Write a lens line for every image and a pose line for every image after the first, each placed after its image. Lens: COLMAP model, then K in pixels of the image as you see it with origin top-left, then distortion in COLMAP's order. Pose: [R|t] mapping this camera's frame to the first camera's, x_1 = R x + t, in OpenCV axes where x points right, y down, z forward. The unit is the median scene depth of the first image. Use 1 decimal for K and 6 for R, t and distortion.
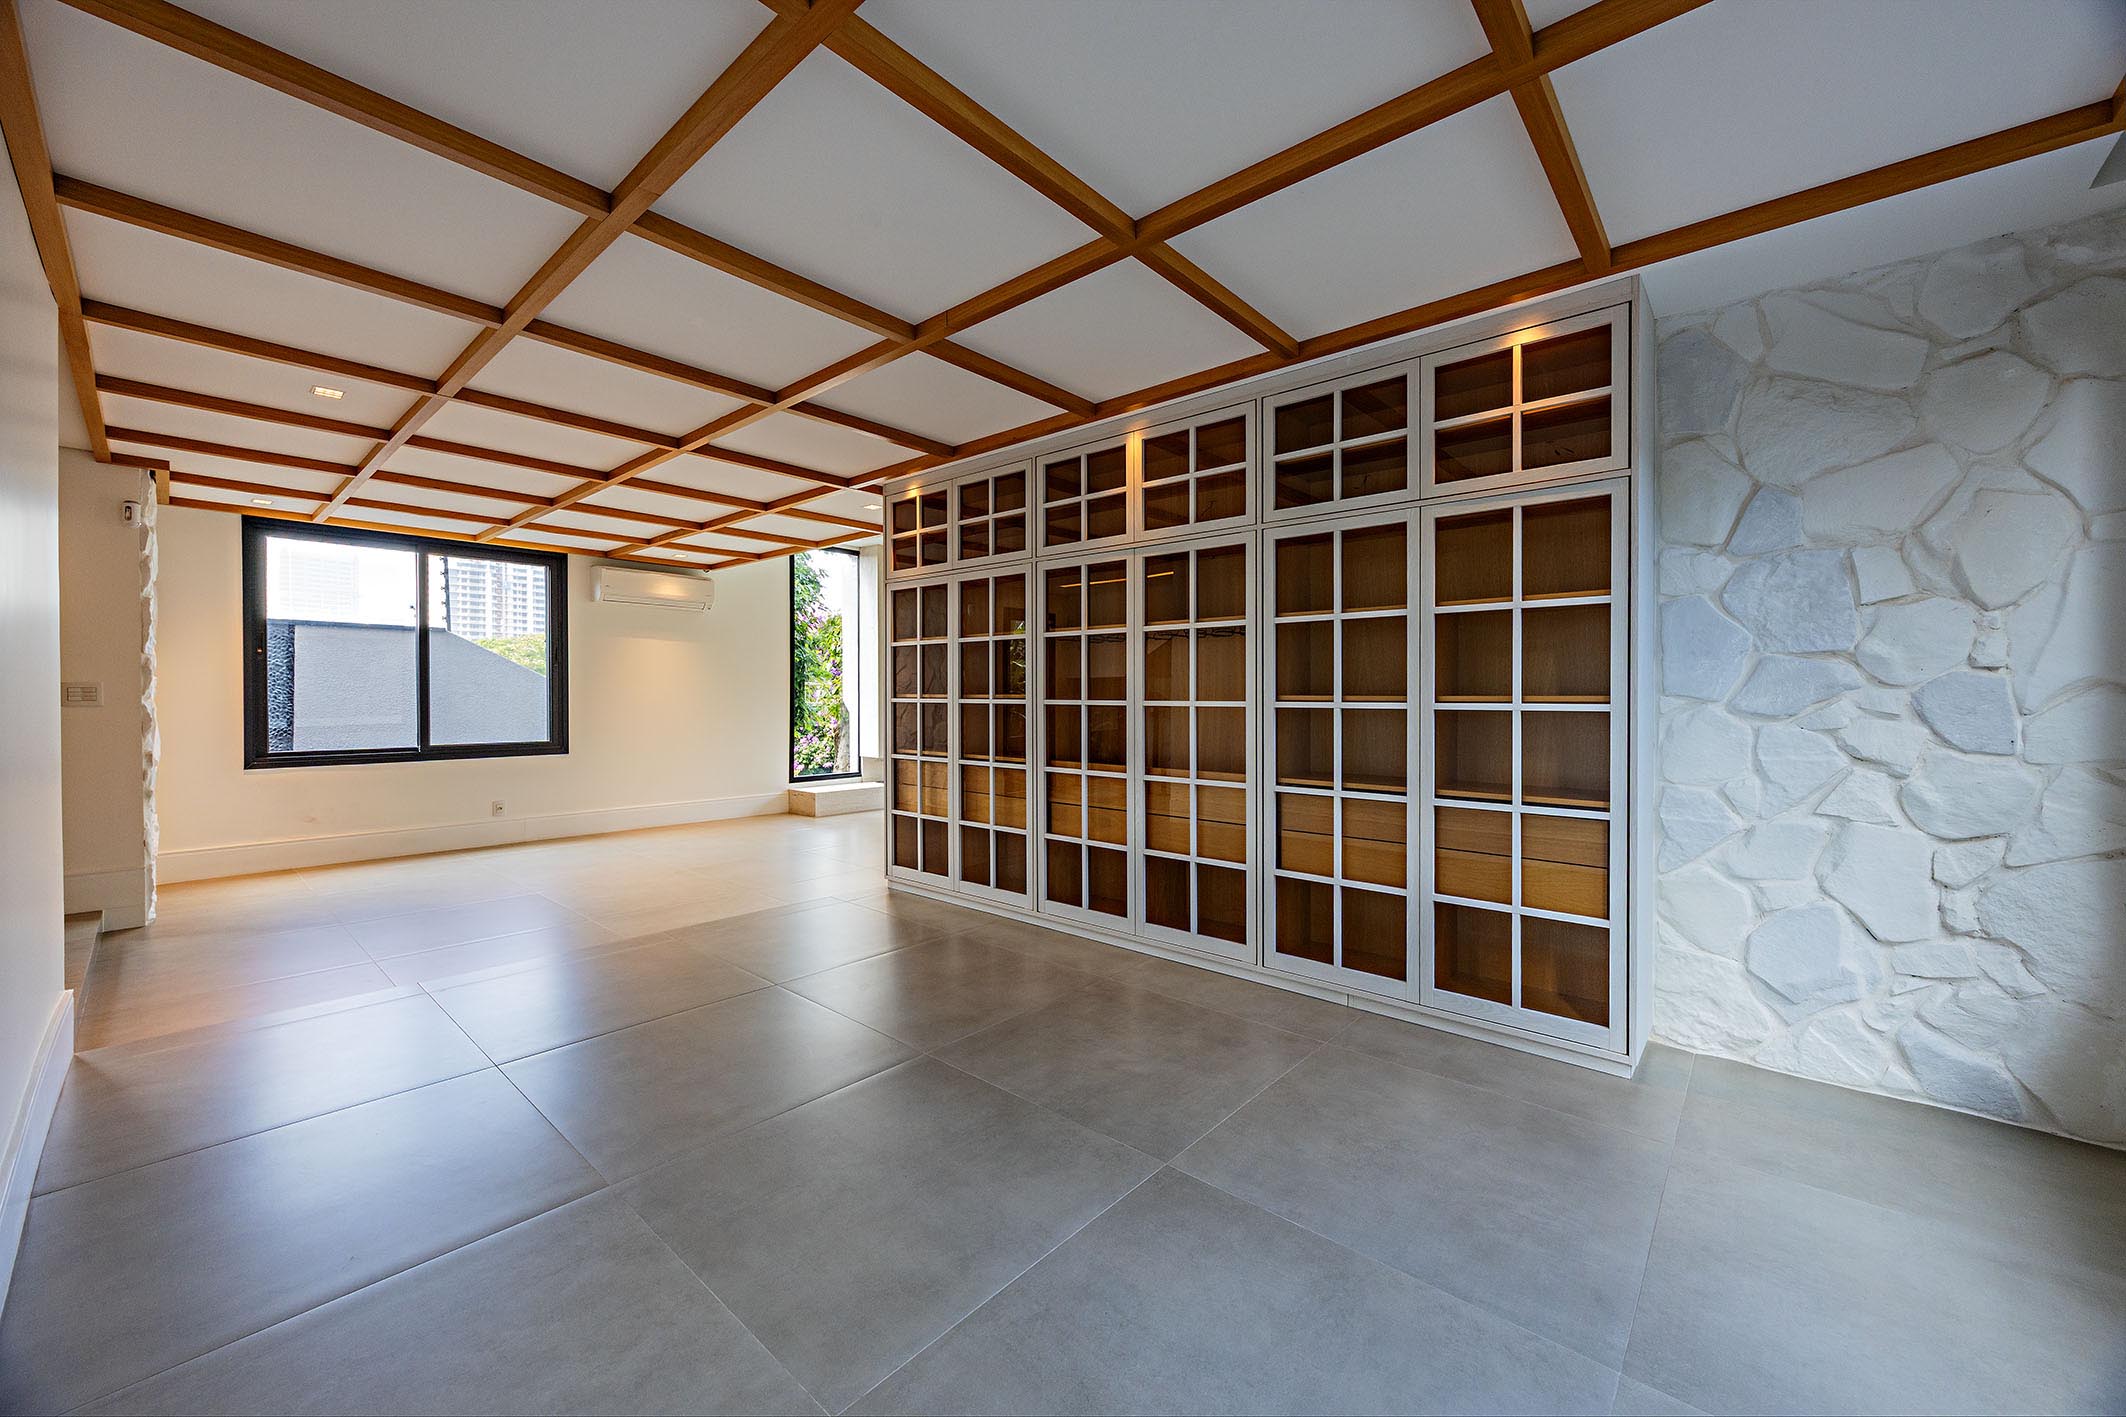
lens RADIAL K [[794.1, 0, 1047.8], [0, 794.1, 704.5], [0, 0, 1]] dist [0.005646, 0.000330]
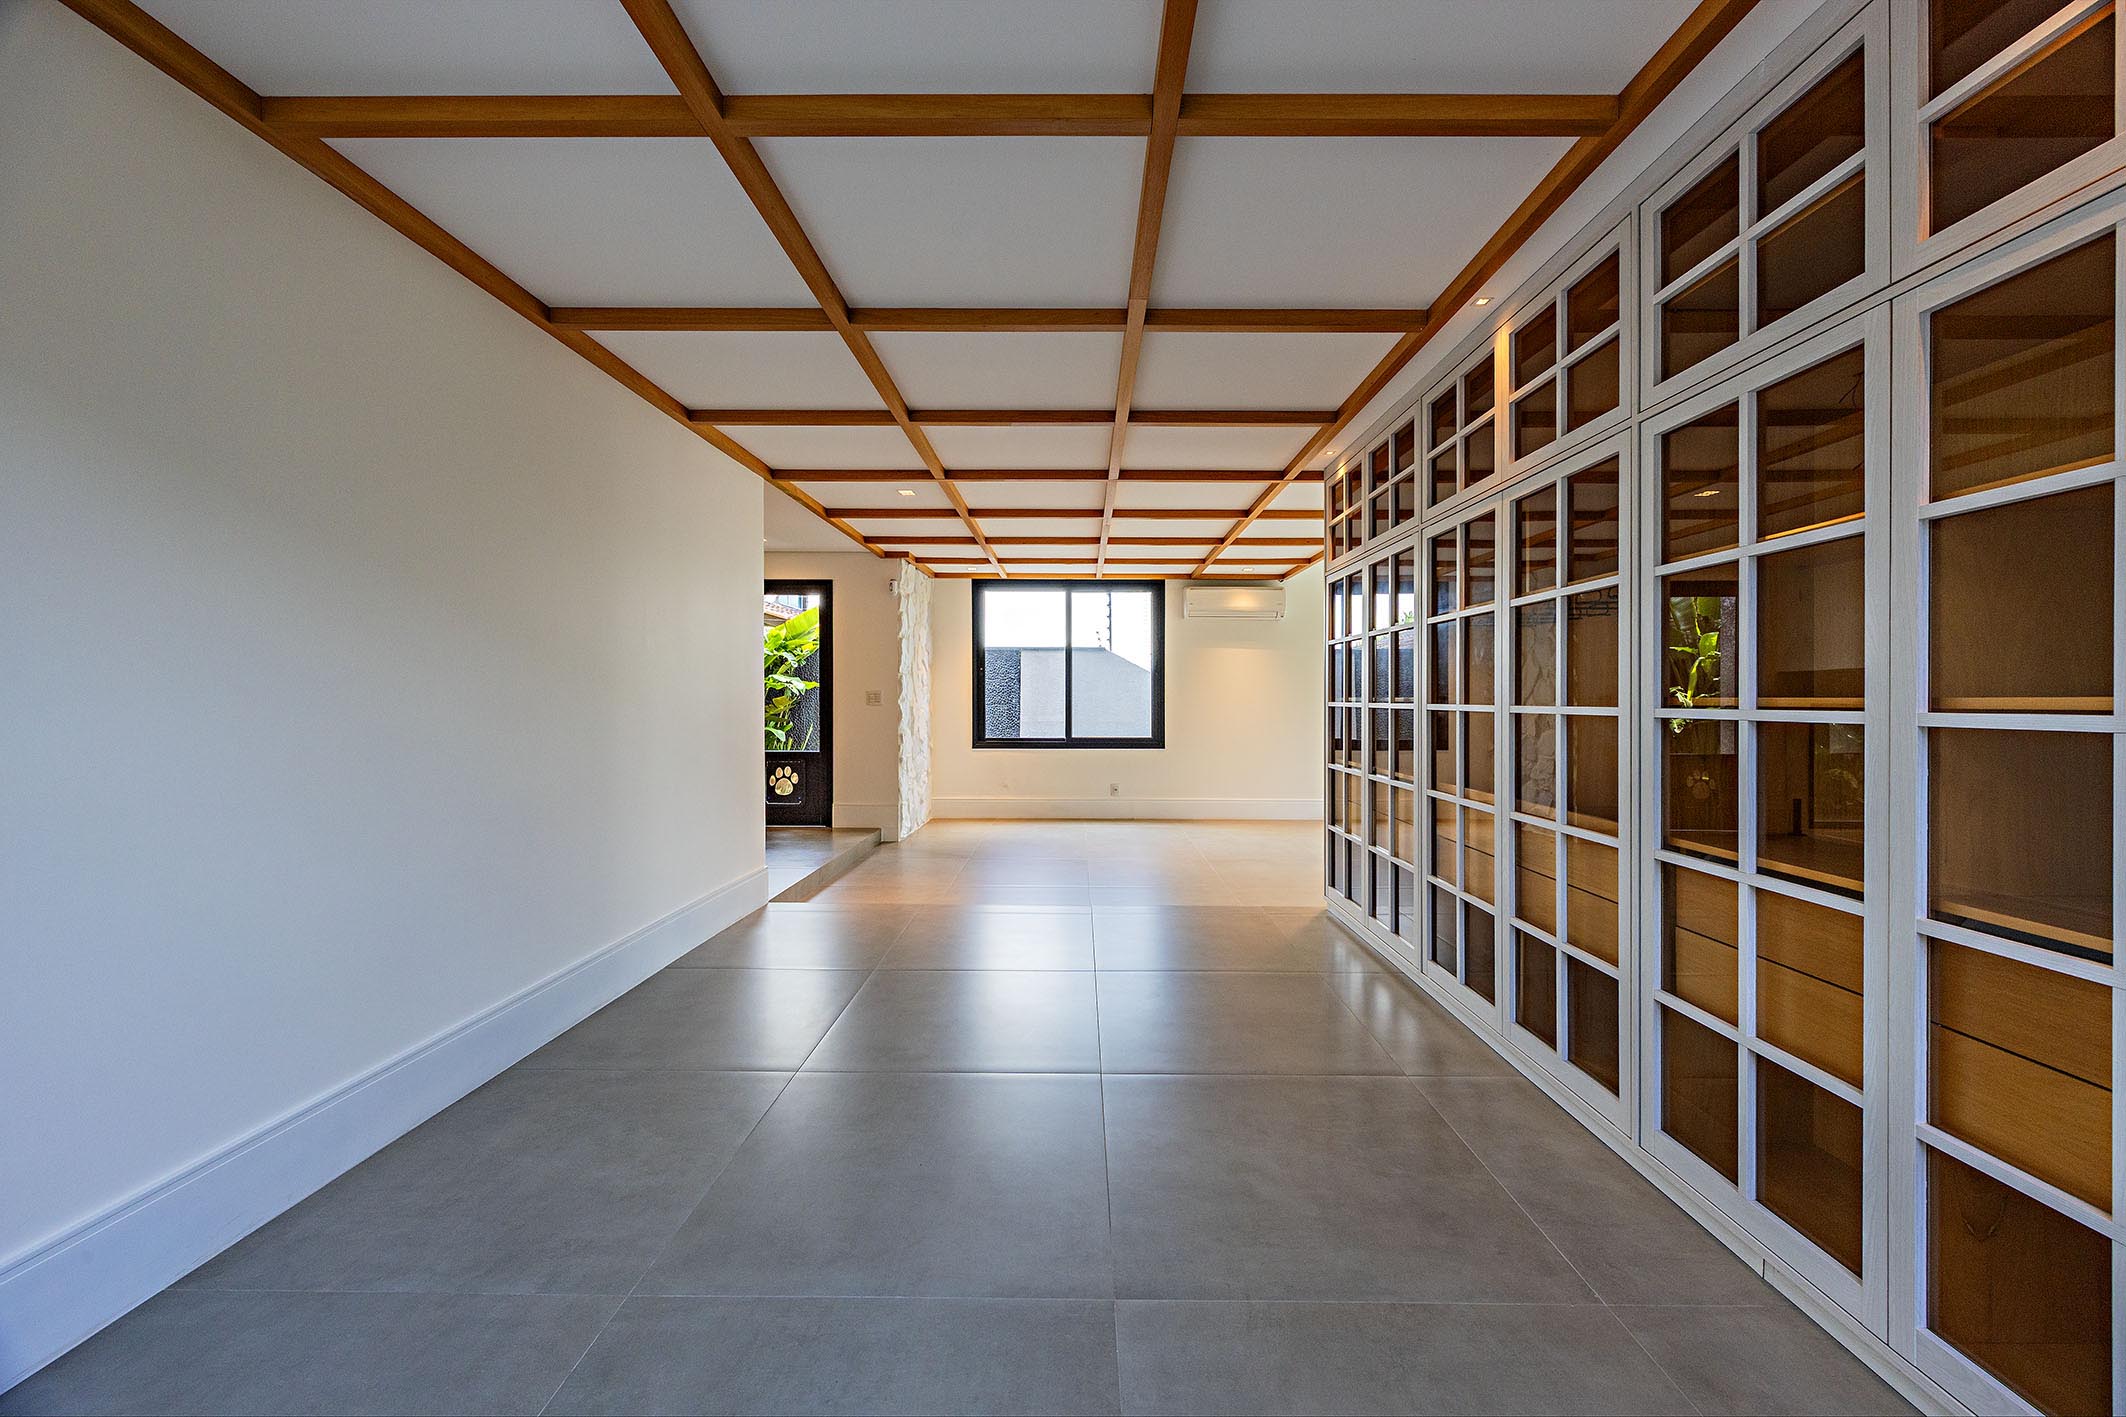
lens RADIAL K [[794.1, 0, 1092.8], [0, 794.1, 706.7], [0, 0, 1]] dist [0.005646, 0.000330]
pose [[0.673464, 0.008198, -0.739175, 0.311209], [-0.011638, 0.999932, 0.000487, -0.000033], [0.739129, 0.008275, 0.673513, 0.201810]]
